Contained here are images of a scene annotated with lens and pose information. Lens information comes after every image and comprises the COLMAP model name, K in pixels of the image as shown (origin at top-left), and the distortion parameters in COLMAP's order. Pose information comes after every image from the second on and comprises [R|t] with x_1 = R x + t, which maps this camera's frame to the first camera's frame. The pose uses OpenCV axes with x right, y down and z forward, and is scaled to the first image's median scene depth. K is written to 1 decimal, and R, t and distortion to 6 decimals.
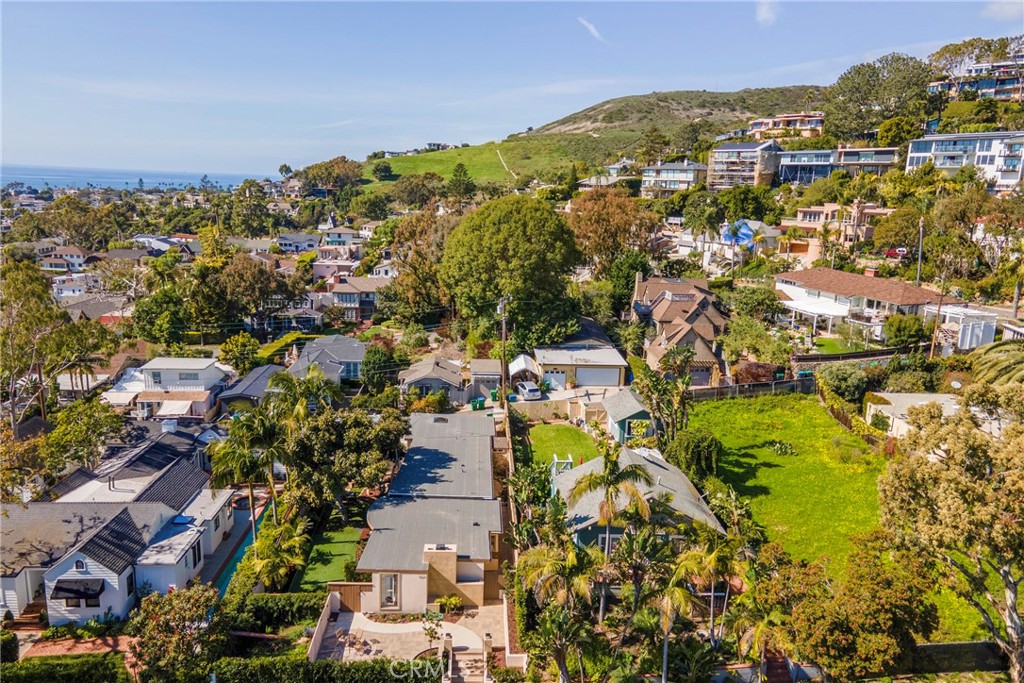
lens RADIAL K [[746.2, 0, 513.0], [0, 746.2, 344.1], [0, 0, 1]] dist [0.029325, 0.028112]
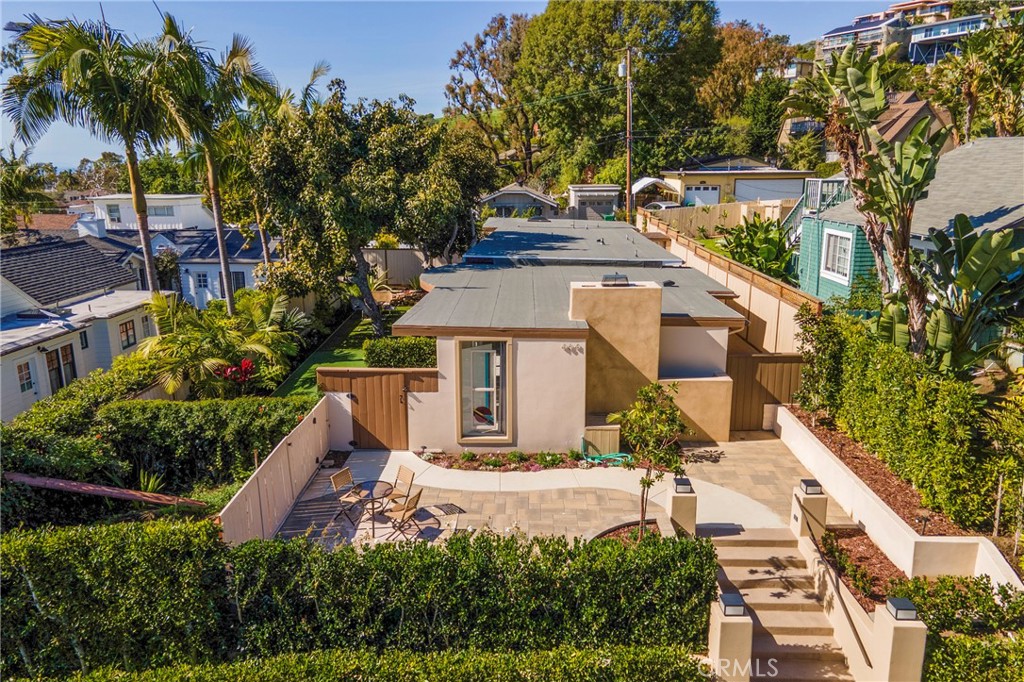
lens RADIAL K [[746.2, 0, 513.0], [0, 746.2, 343.6], [0, 0, 1]] dist [0.029325, 0.028112]
pose [[0.997306, -0.021633, -0.070086, -0.066081], [0.022995, 0.999561, 0.018683, 0.159290], [0.069651, -0.020244, 0.997366, 0.338453]]
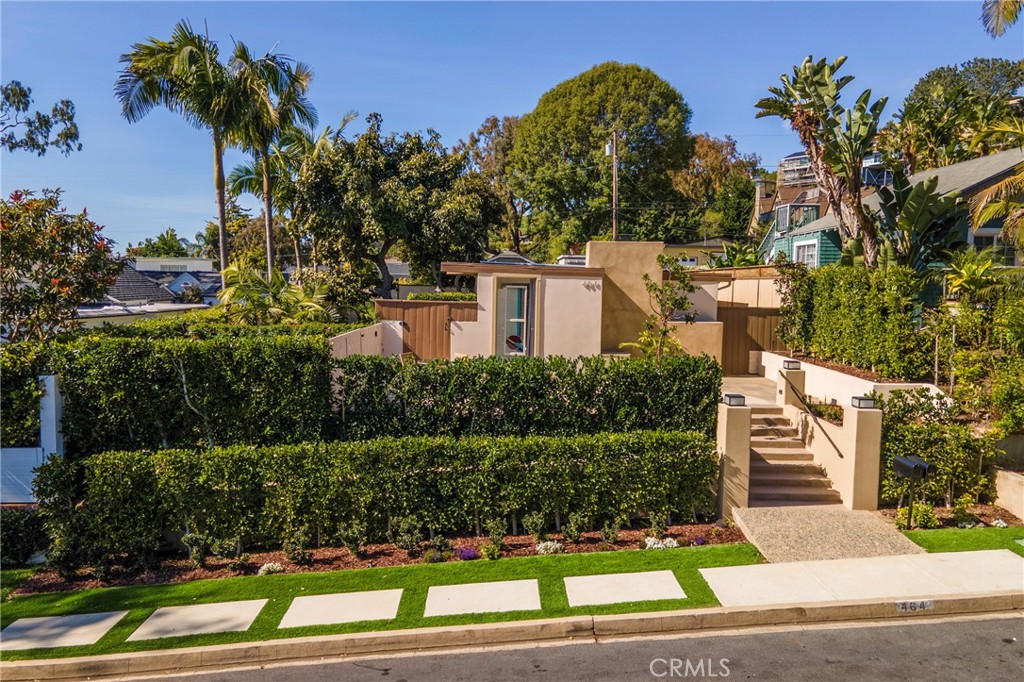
lens RADIAL K [[746.7, 0, 512.0], [0, 746.7, 341.0], [0, 0, 1]] dist [0.034076, 0.002505]
pose [[0.999289, -0.011469, -0.035910, -0.080432], [0.006546, 0.990919, -0.134301, 0.211883], [0.037124, 0.133970, 0.990290, 0.304272]]
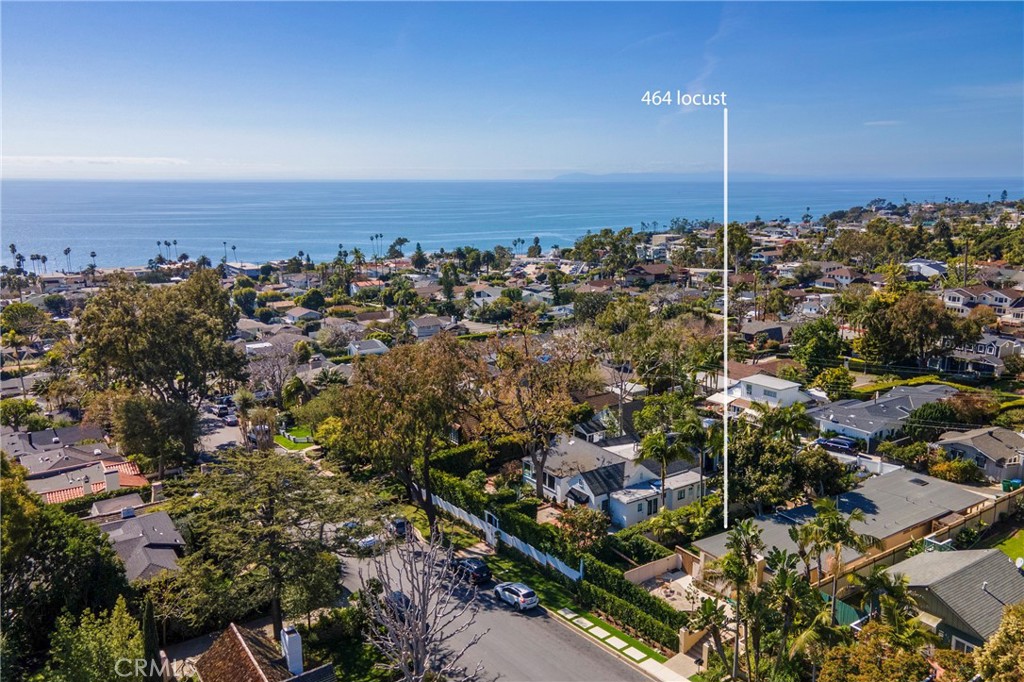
lens RADIAL K [[781.8, 0, 509.1], [0, 781.8, 346.1], [0, 0, 1]] dist [0.029190, 0.005171]
pose [[0.524231, 0.145934, -0.838979, 0.403122], [-0.162033, 0.984302, 0.069967, -0.053058], [0.836019, 0.099264, 0.539647, -0.046016]]
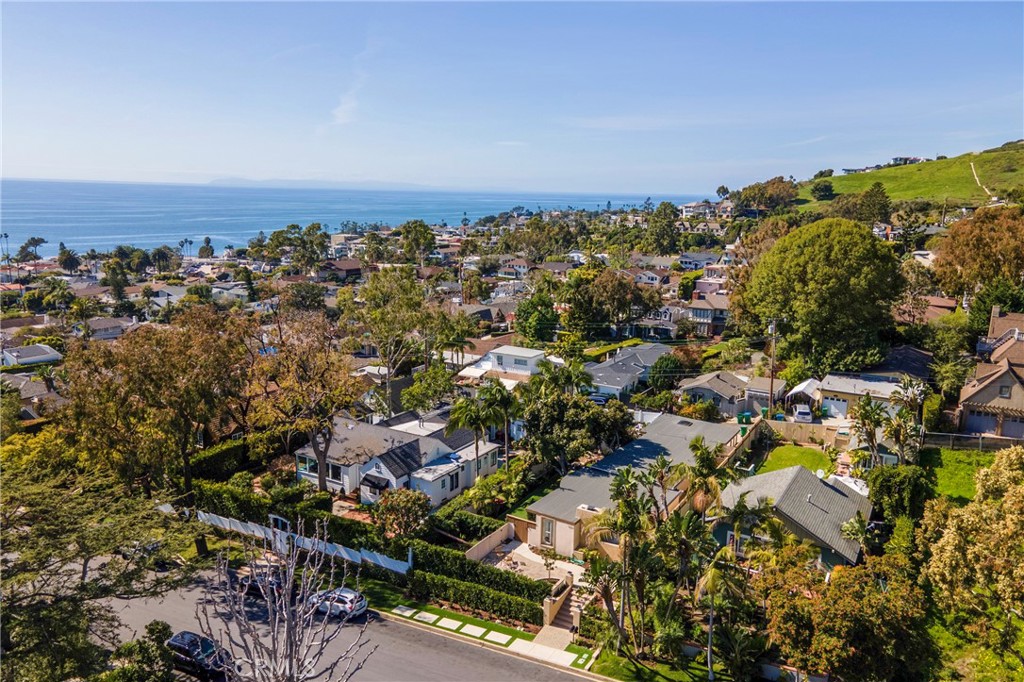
lens RADIAL K [[746.2, 0, 513.0], [0, 746.2, 343.6], [0, 0, 1]] dist [0.029325, 0.028112]
pose [[0.833488, 0.096651, -0.544018, 0.235356], [-0.110863, 0.993813, 0.006709, 0.005481], [0.541301, 0.054720, 0.839046, -0.058031]]
